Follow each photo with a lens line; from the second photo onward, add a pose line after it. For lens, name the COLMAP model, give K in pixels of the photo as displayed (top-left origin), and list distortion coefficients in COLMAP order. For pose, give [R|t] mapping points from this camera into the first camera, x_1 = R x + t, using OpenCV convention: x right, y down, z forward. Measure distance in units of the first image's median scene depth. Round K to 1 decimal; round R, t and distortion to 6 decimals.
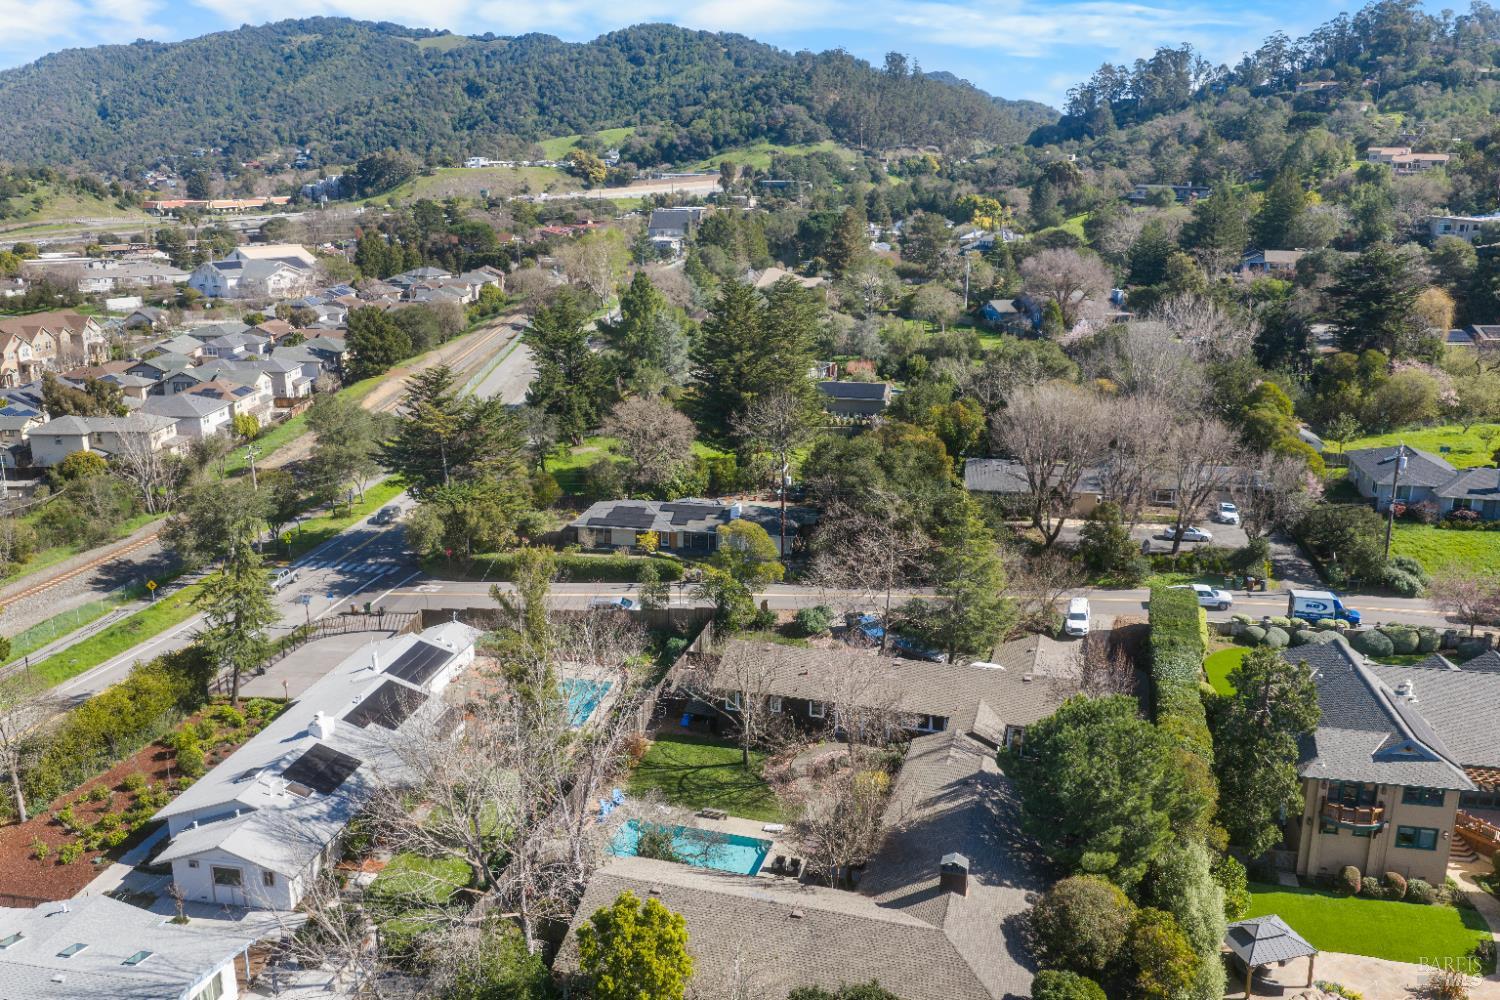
lens RADIAL K [[1241.7, 0, 755.7], [0, 1241.7, 496.5], [0, 0, 1]] dist [0.007591, -0.015677]
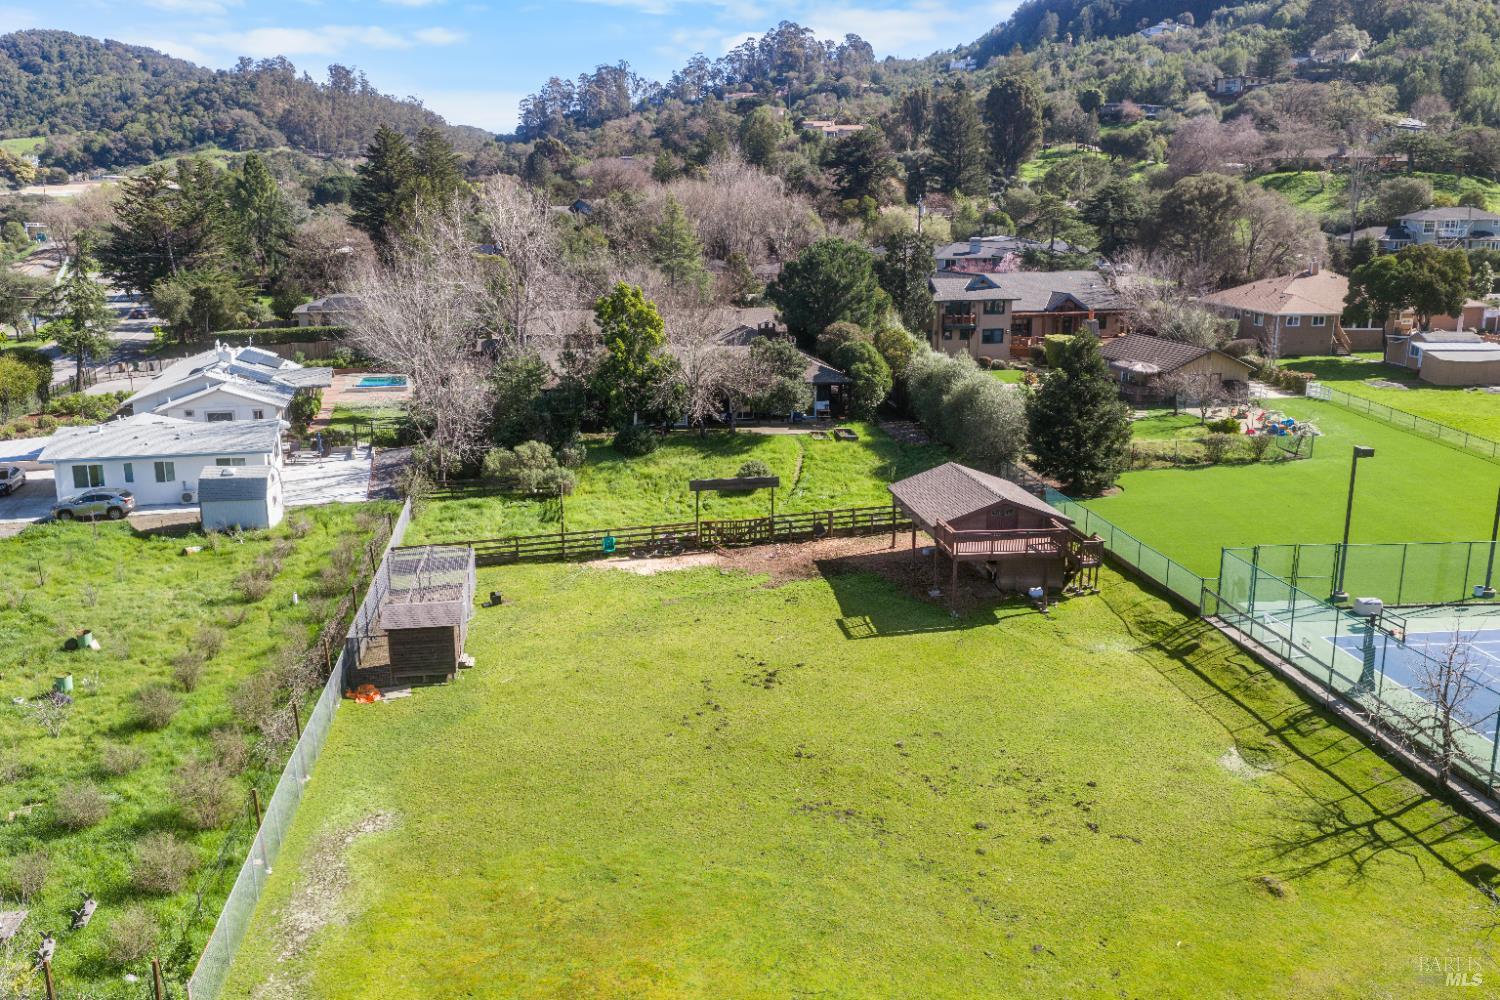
lens RADIAL K [[1241.7, 0, 758.3], [0, 1241.7, 496.5], [0, 0, 1]] dist [0.007591, -0.015677]
pose [[0.904740, -0.101655, 0.413657, -0.046503], [0.114273, 0.993433, -0.005800, 0.045668], [-0.410351, 0.052517, 0.910414, -0.038274]]
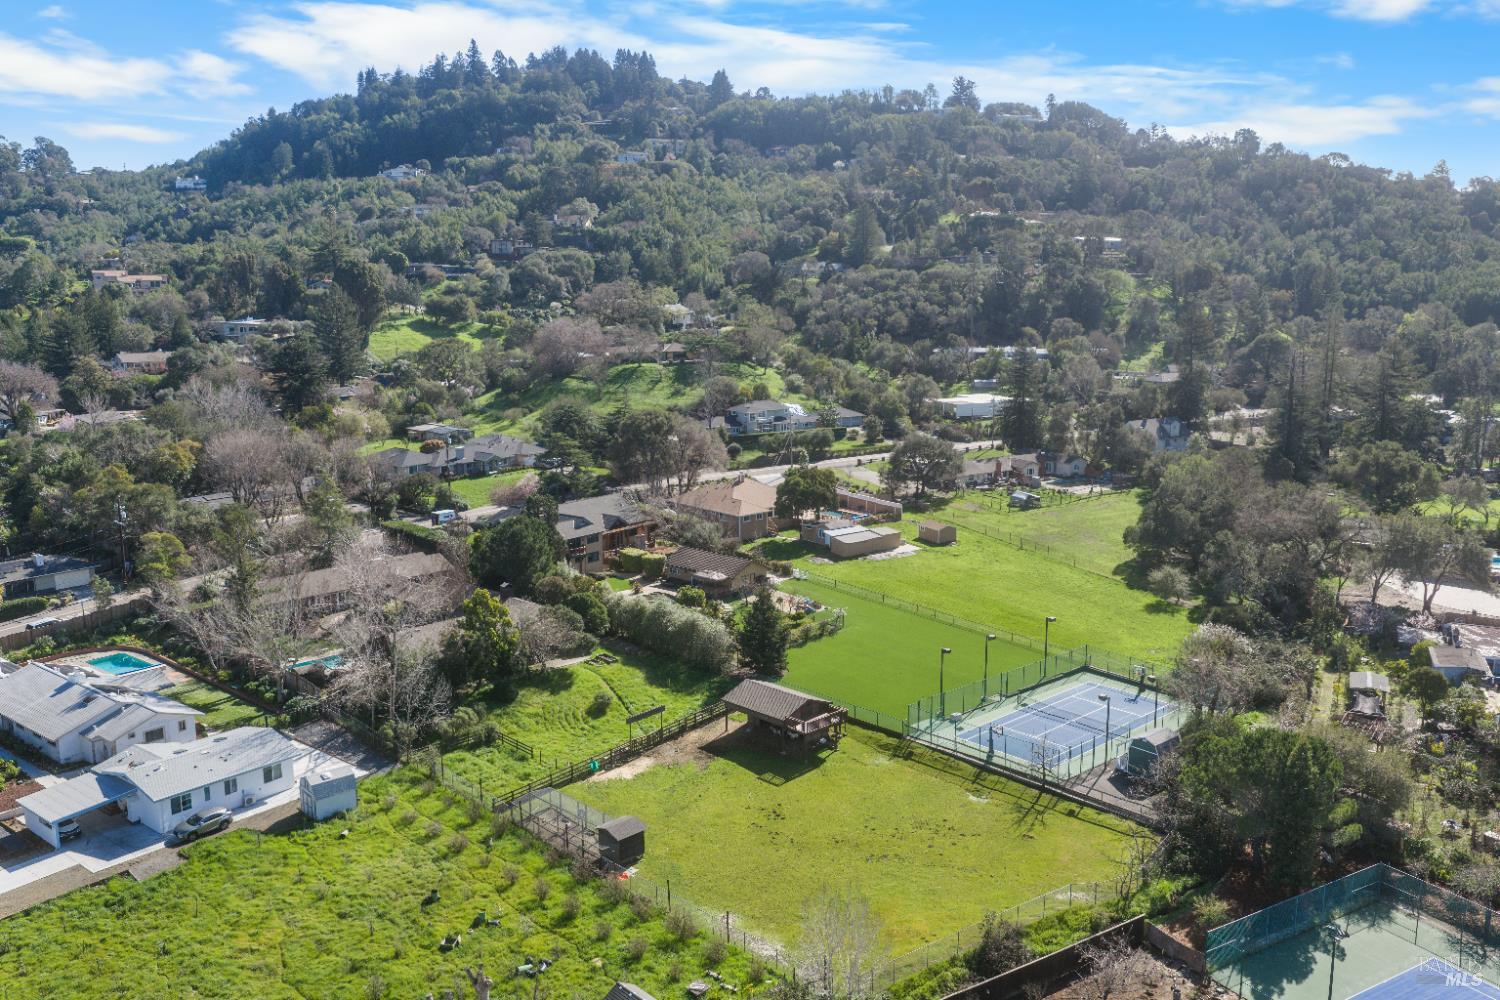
lens RADIAL K [[1241.7, 0, 760.1], [0, 1241.7, 503.1], [0, 0, 1]] dist [0.007591, -0.015677]
pose [[0.475295, -0.164840, 0.864246, -0.140238], [0.235467, 0.970292, 0.055571, 0.011014], [-0.847732, 0.177089, 0.499990, -0.052804]]
